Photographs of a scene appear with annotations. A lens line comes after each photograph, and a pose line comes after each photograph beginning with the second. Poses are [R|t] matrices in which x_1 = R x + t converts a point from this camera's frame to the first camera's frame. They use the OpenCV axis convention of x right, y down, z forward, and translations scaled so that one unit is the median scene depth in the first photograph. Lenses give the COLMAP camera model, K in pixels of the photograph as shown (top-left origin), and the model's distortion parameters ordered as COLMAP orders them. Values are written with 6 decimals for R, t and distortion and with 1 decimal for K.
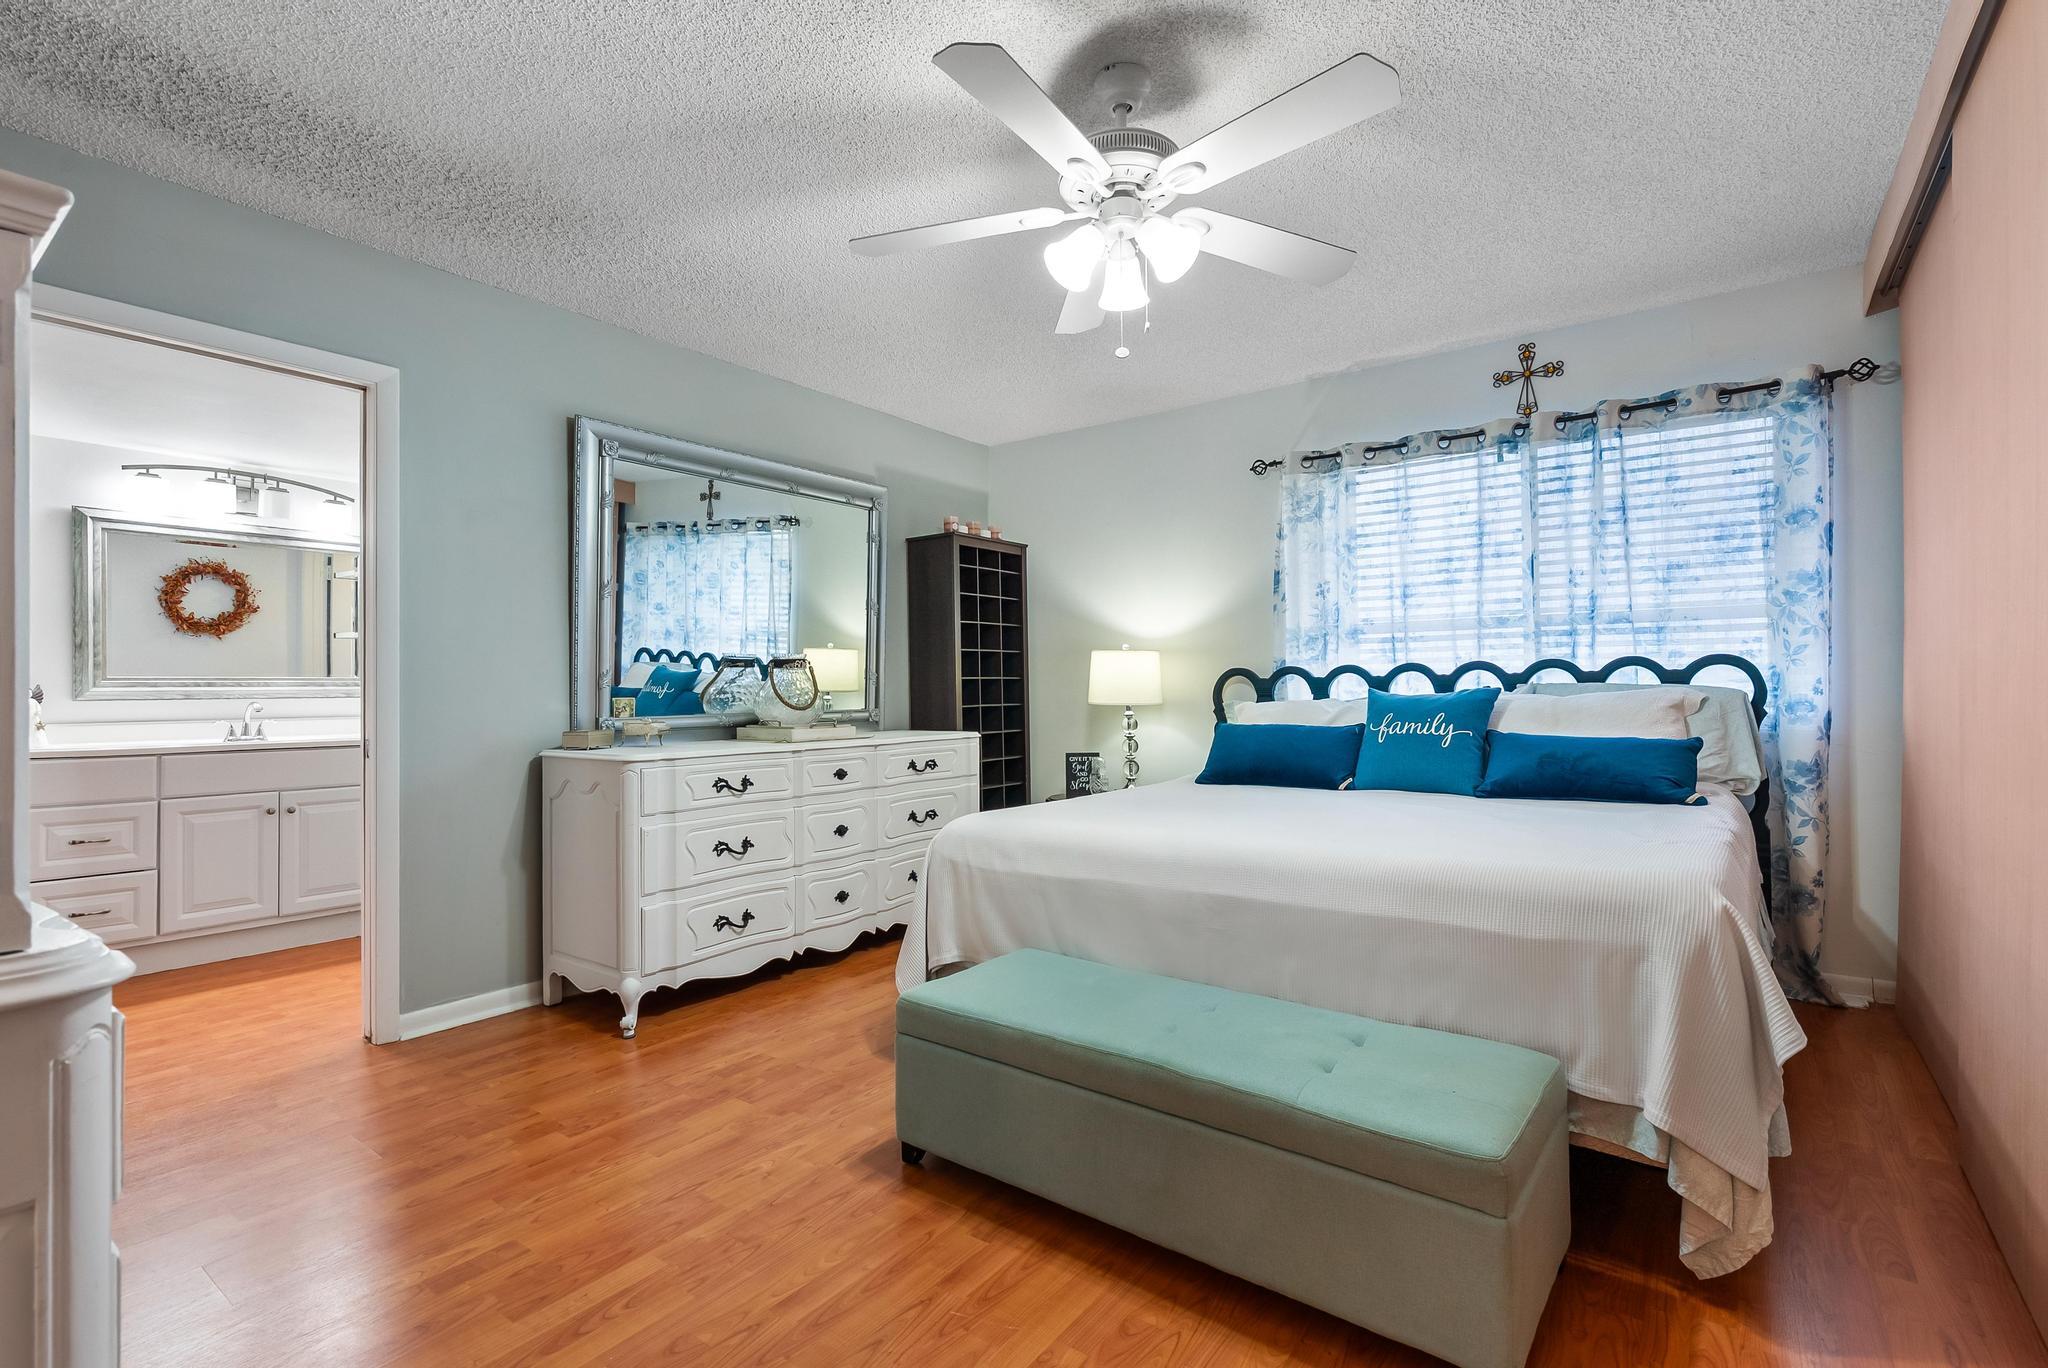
lens RADIAL K [[938.5, 0, 1016.9], [0, 938.5, 675.4], [0, 0, 1]] dist [-0.003397, -0.000706]
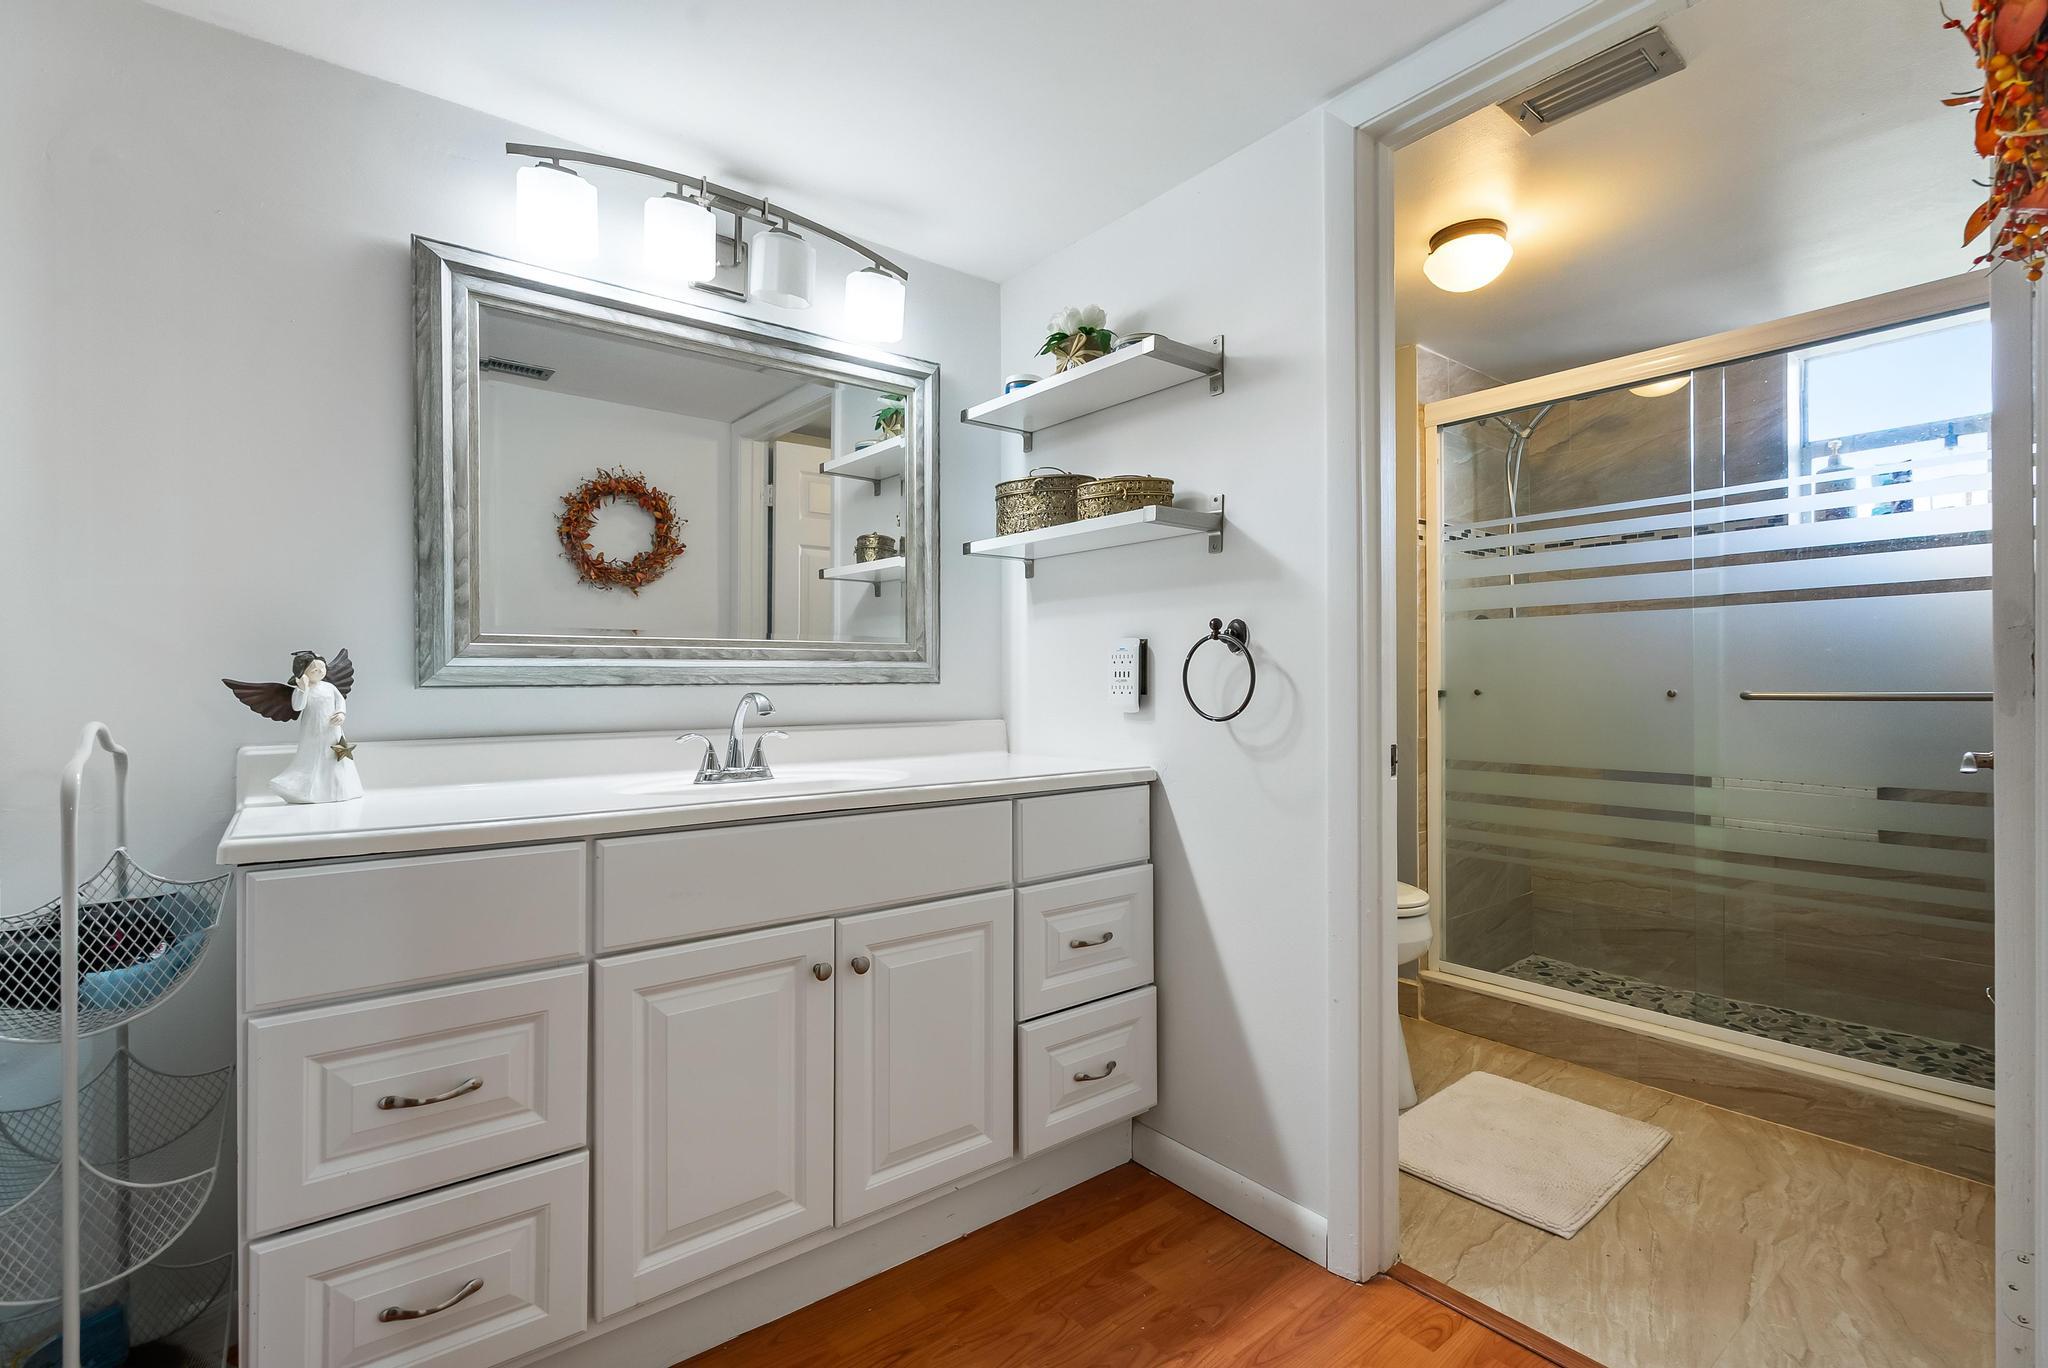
lens RADIAL K [[938.5, 0, 1016.9], [0, 938.5, 675.4], [0, 0, 1]] dist [-0.003397, -0.000706]
pose [[0.962750, 0.003712, -0.270367, -0.571294], [-0.000893, 0.999944, 0.010548, 0.015153], [0.270391, -0.009913, 0.962700, 0.601342]]
